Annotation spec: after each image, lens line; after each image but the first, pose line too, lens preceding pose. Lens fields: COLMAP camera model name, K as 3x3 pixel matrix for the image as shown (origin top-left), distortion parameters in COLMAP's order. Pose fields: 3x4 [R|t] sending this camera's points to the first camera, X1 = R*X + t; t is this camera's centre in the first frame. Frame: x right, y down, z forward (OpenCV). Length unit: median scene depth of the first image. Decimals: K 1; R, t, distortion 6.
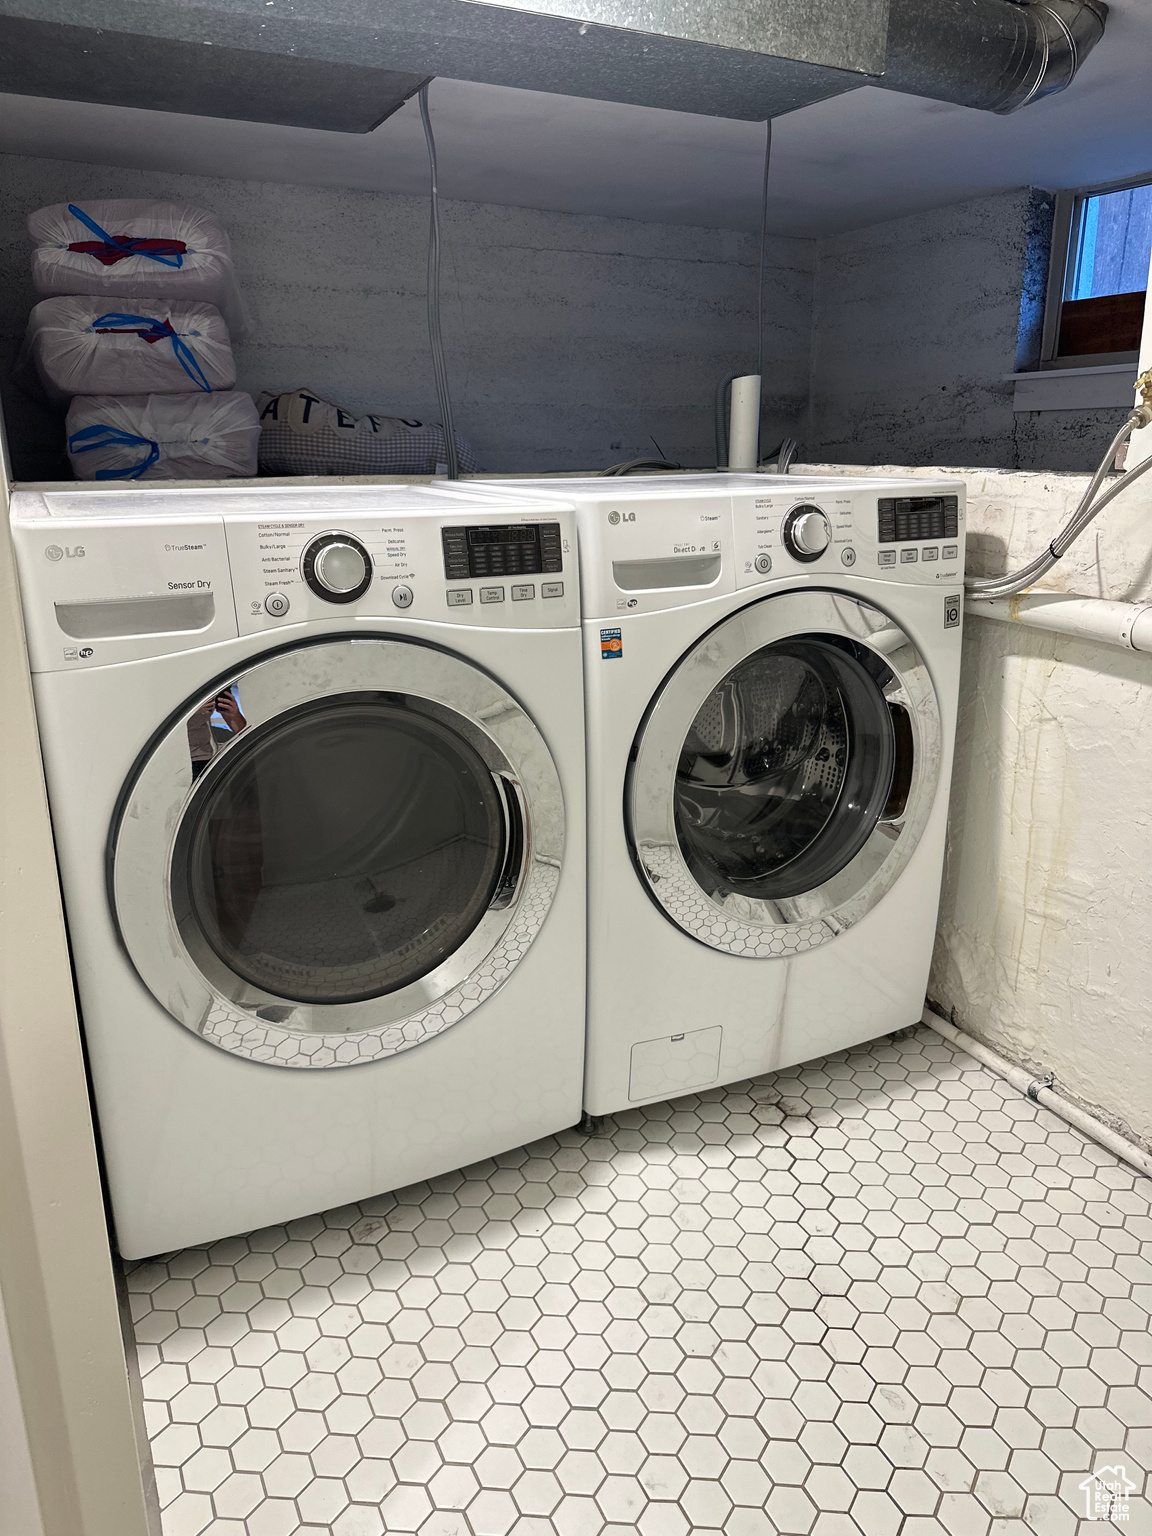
lens RADIAL K [[1074.0, 0, 569.4], [0, 1074.0, 764.4], [0, 0, 1]] dist [0.048317, -0.063800]
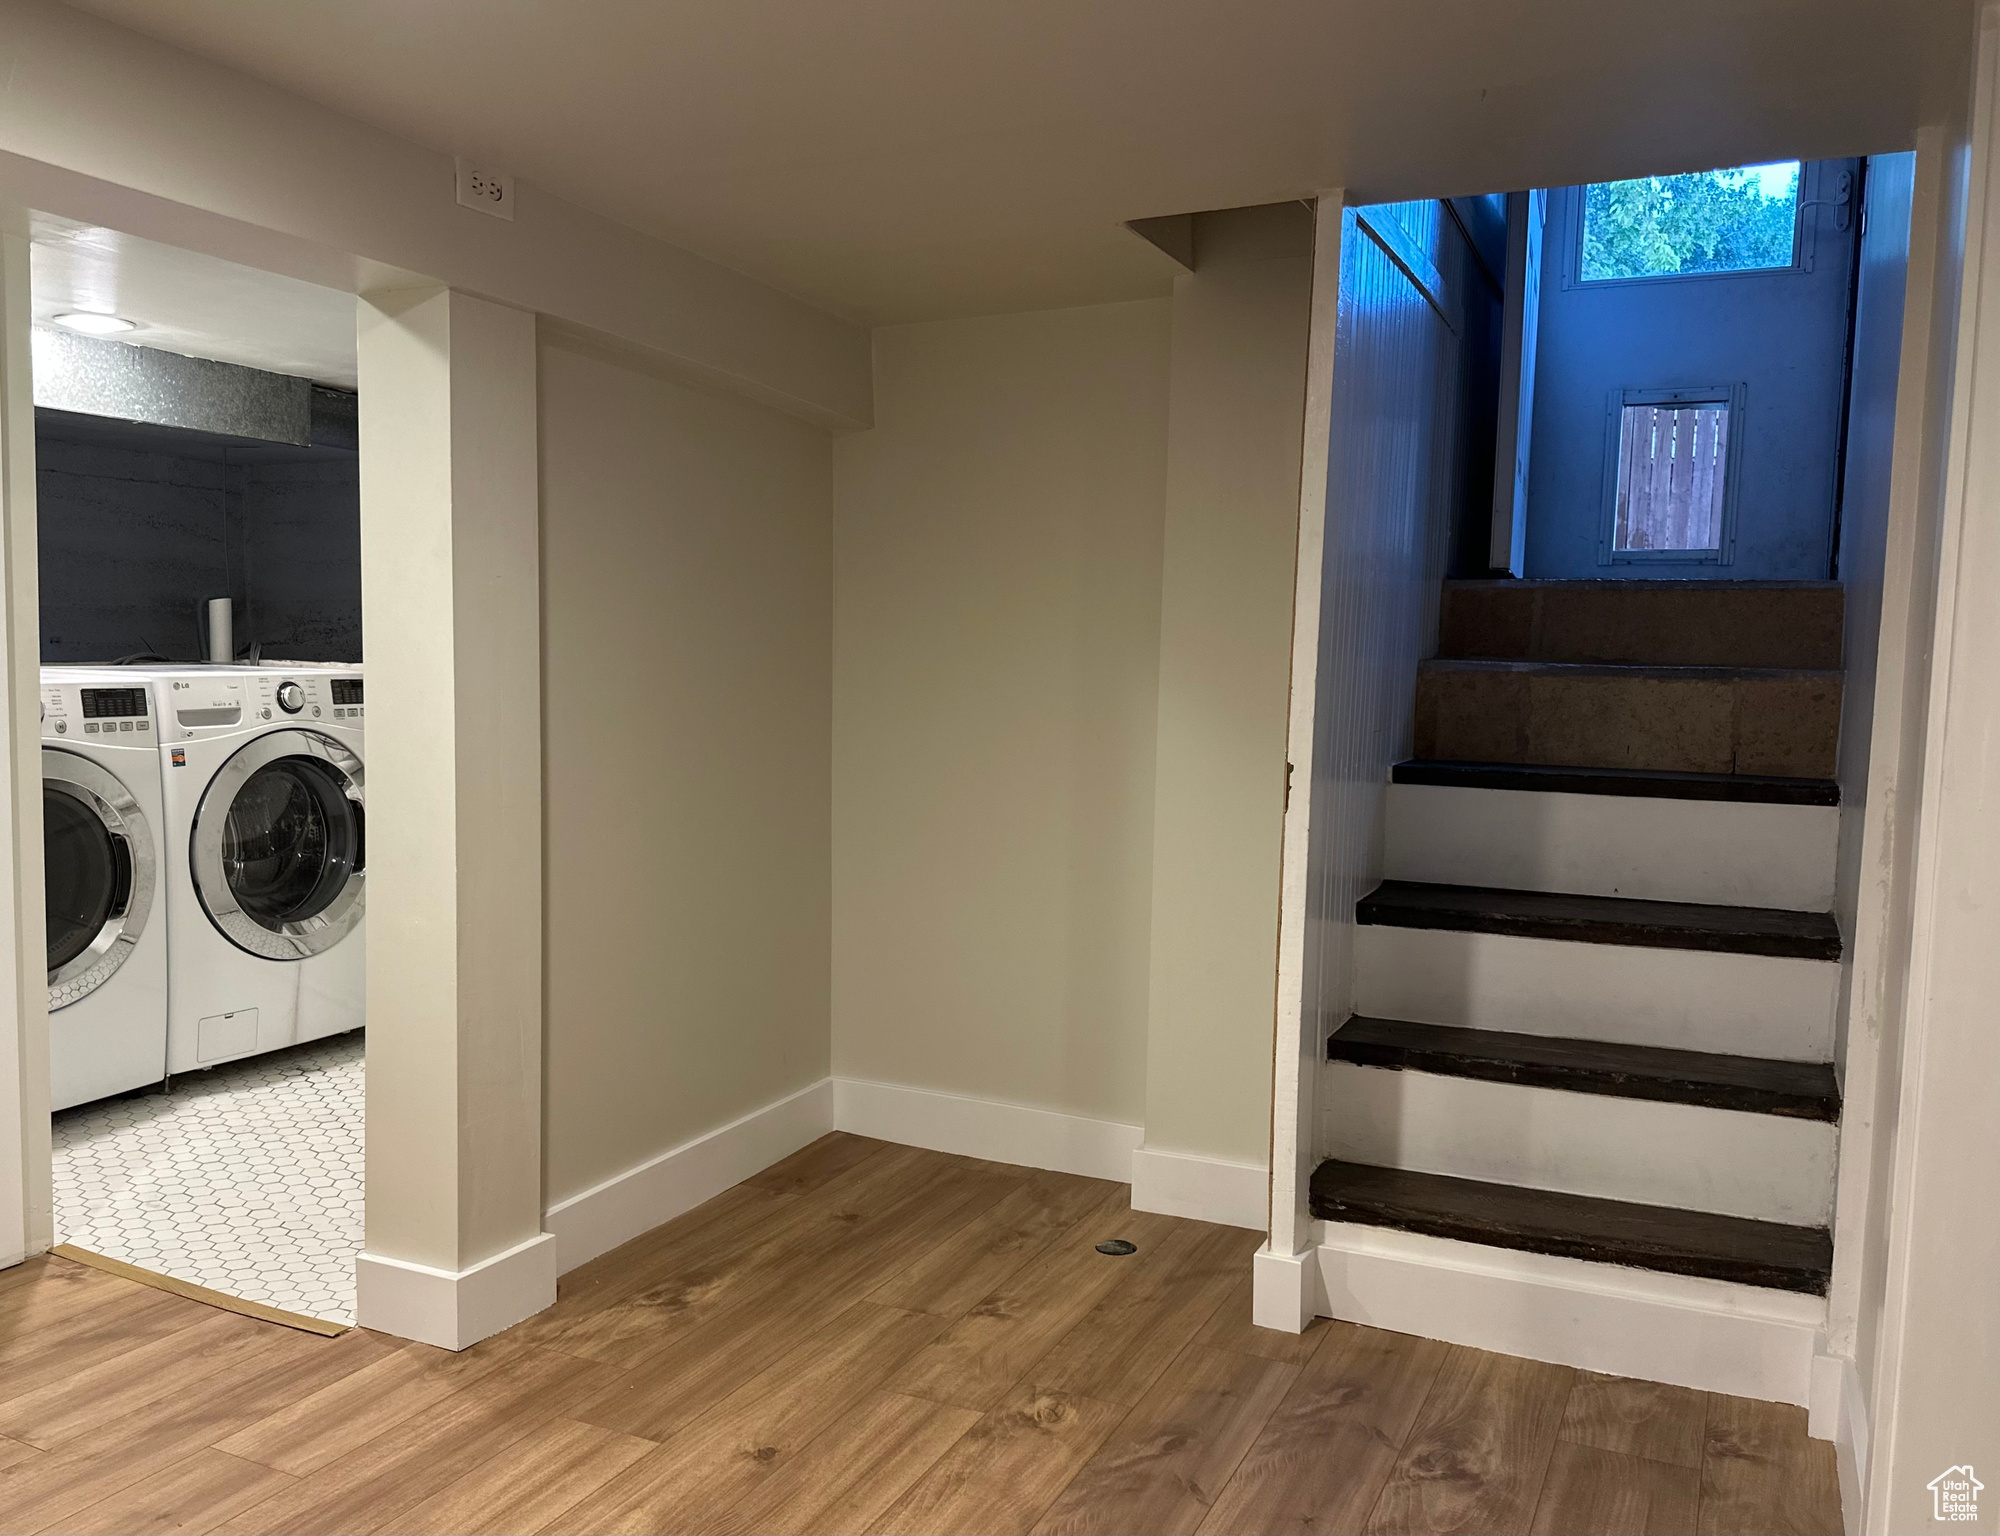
lens RADIAL K [[1644.3, 0, 994.9], [0, 1644.3, 778.9], [0, 0, 1]] dist [0.009937, -0.017987]
pose [[0.785804, -0.028483, 0.617820, -0.535555], [0.153802, 0.976558, -0.150599, 0.492725], [-0.599047, 0.213363, 0.771763, -1.714654]]
